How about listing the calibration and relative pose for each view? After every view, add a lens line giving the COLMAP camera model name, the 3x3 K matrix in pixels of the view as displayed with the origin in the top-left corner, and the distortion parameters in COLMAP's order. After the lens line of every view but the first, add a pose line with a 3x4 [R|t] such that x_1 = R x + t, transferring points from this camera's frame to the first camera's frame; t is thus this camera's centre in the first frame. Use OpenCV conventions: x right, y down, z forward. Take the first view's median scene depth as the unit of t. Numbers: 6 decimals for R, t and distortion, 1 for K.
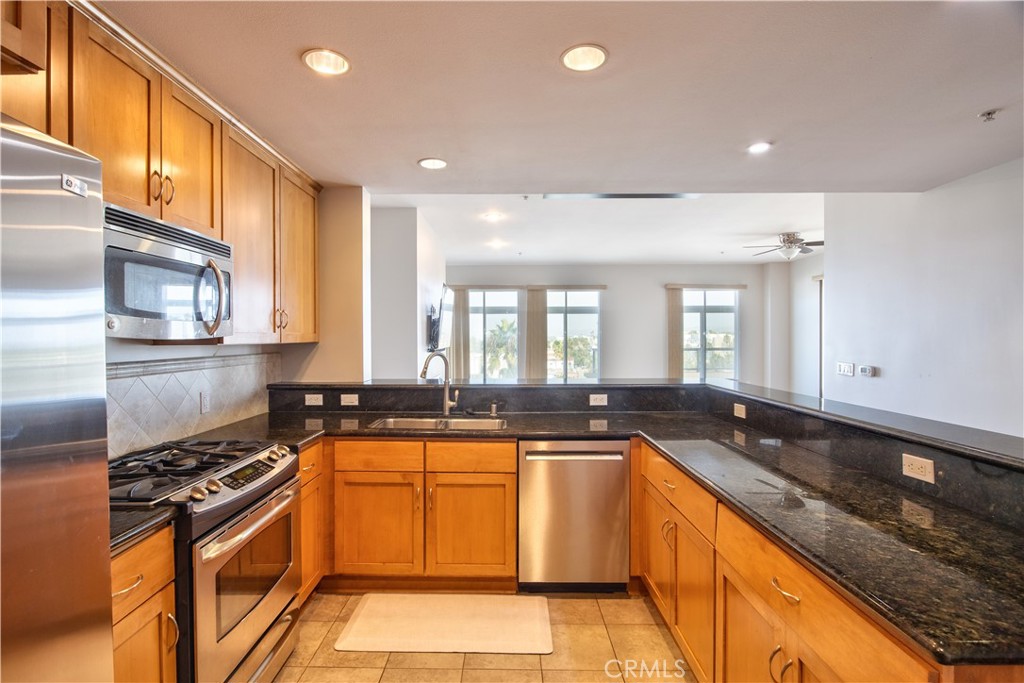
lens RADIAL K [[473.2, 0, 507.8], [0, 473.2, 343.3], [0, 0, 1]] dist [-0.000959, 0.000283]
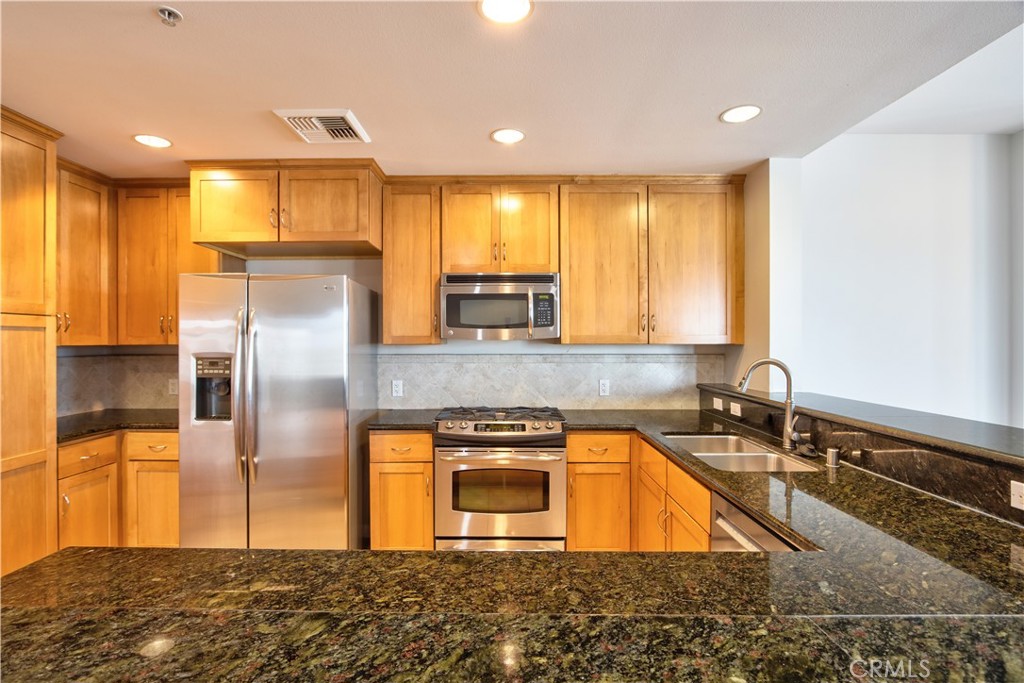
lens RADIAL K [[479.3, 0, 499.4], [0, 479.3, 344.9], [0, 0, 1]] dist [-0.010453, 0.000231]
pose [[-0.008449, 0.007548, -0.999936, 0.586131], [-0.014131, 0.999871, 0.007667, -0.002252], [0.999864, 0.014195, -0.008342, 0.578767]]
